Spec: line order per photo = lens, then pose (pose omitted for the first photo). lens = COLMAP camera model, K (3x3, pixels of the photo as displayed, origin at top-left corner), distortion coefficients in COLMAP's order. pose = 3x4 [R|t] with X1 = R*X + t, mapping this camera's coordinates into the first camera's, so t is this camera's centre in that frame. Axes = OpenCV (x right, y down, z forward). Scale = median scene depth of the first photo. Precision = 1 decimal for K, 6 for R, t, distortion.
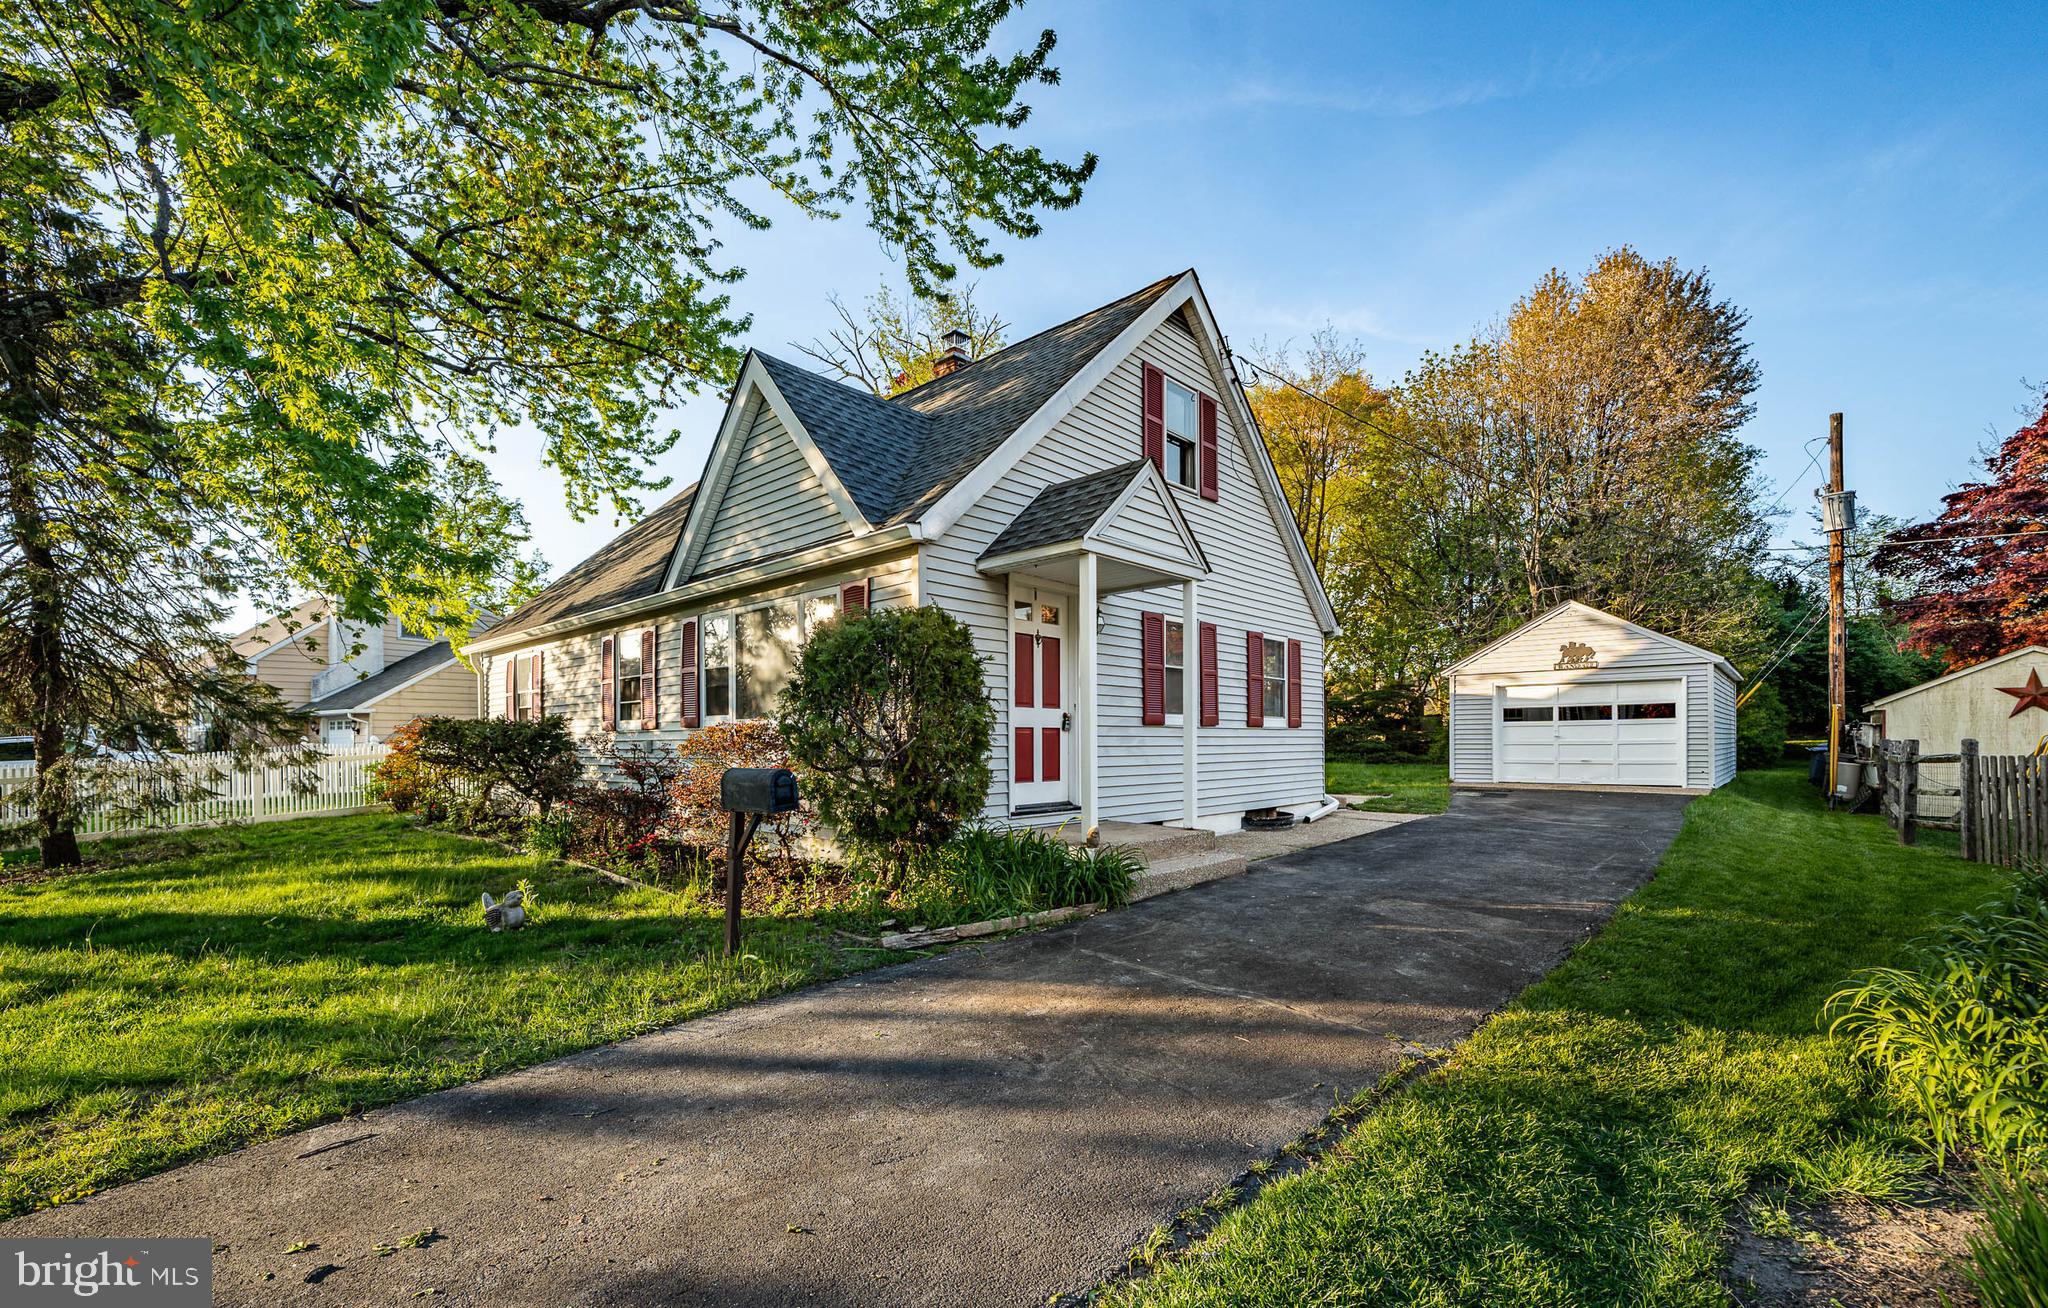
lens RADIAL K [[849.0, 0, 1030.8], [0, 849.0, 742.1], [0, 0, 1]] dist [-0.017235, 0.000357]
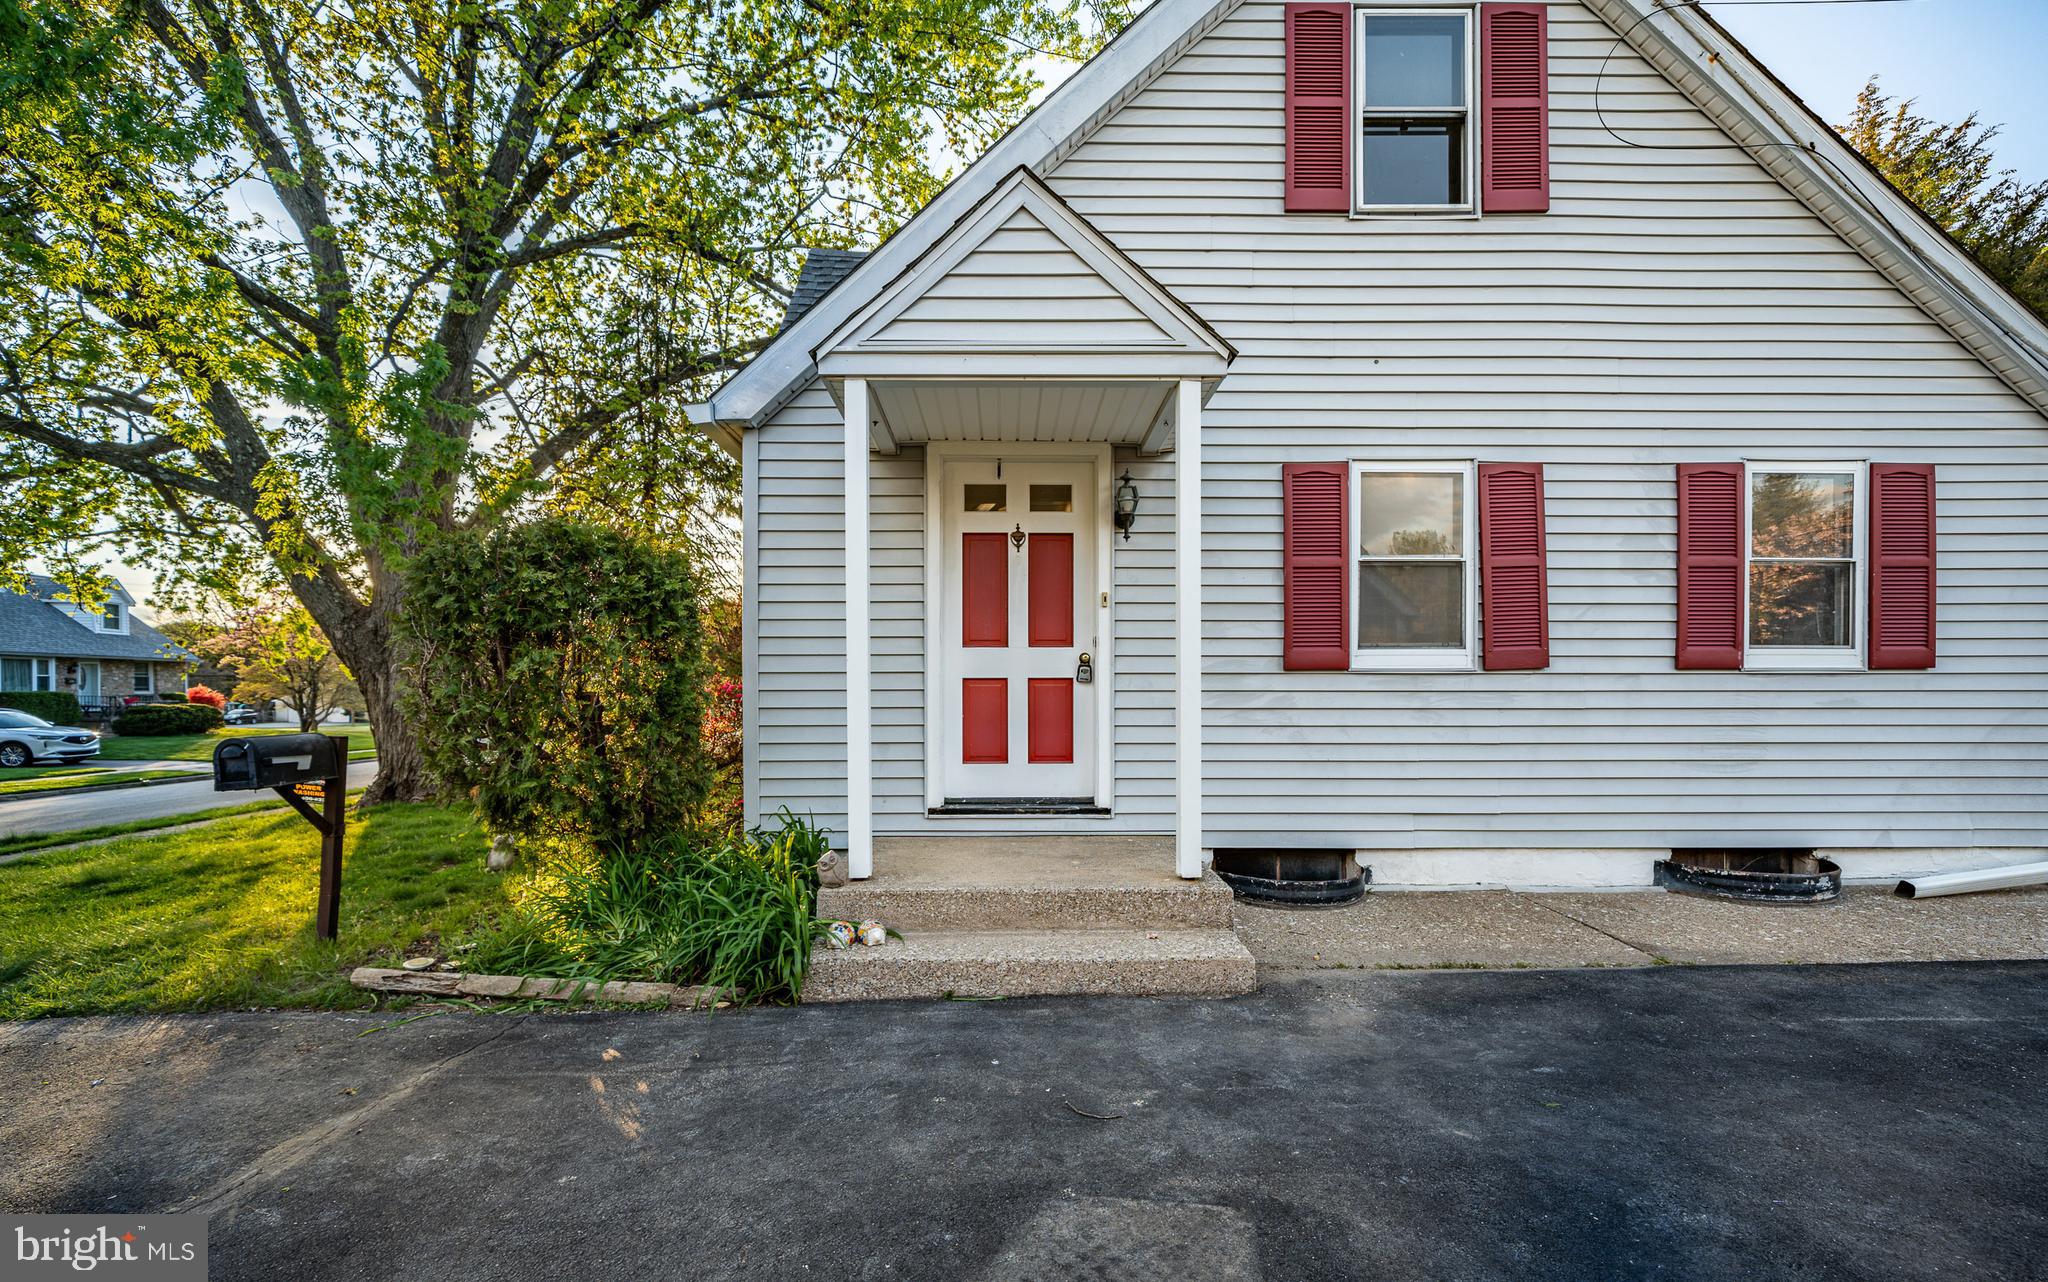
lens RADIAL K [[851.3, 0, 1021.1], [0, 851.3, 691.6], [0, 0, 1]] dist [0.000064, -0.000098]
pose [[0.686527, 0.006835, -0.727072, 0.462571], [-0.002828, 0.999973, 0.006730, -0.010797], [0.727099, -0.002564, 0.686528, 0.550439]]
